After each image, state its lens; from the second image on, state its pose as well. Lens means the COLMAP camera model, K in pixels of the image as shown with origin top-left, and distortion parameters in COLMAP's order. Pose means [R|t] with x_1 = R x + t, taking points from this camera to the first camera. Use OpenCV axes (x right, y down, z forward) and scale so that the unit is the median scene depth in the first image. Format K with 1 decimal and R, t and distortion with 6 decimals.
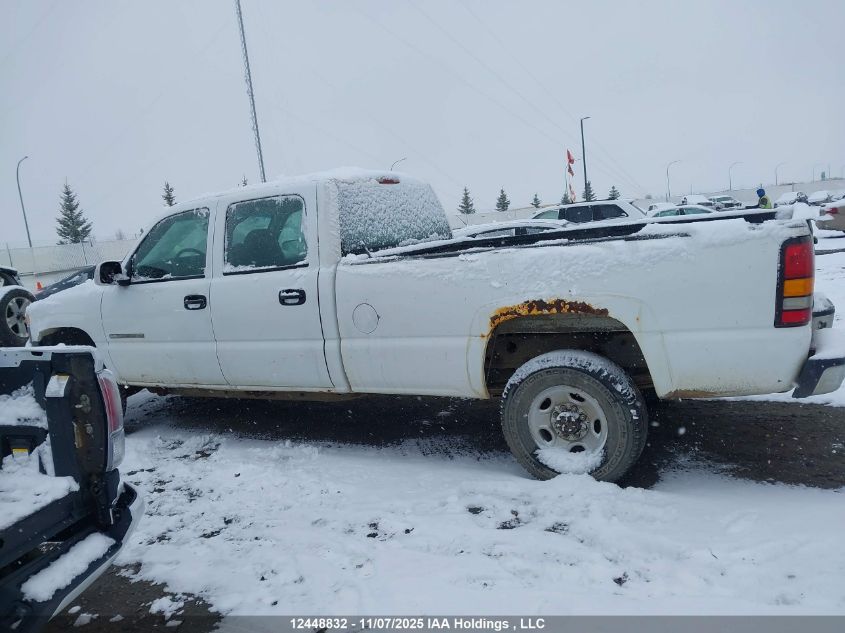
lens RADIAL K [[641.3, 0, 422.5], [0, 641.3, 316.5], [0, 0, 1]] dist [0.049481, -0.063082]
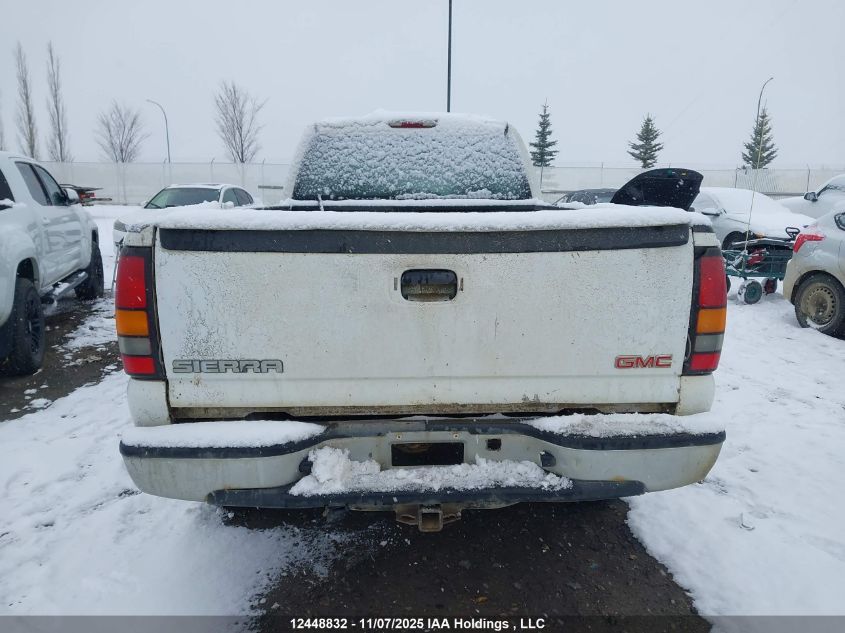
lens RADIAL K [[641.3, 0, 422.5], [0, 641.3, 316.5], [0, 0, 1]] dist [0.049481, -0.063082]
pose [[0.525359, 0.270321, -0.806799, 0.774454], [-0.178071, 0.962125, 0.206410, -0.145466], [0.832039, 0.035228, 0.553598, 0.537847]]
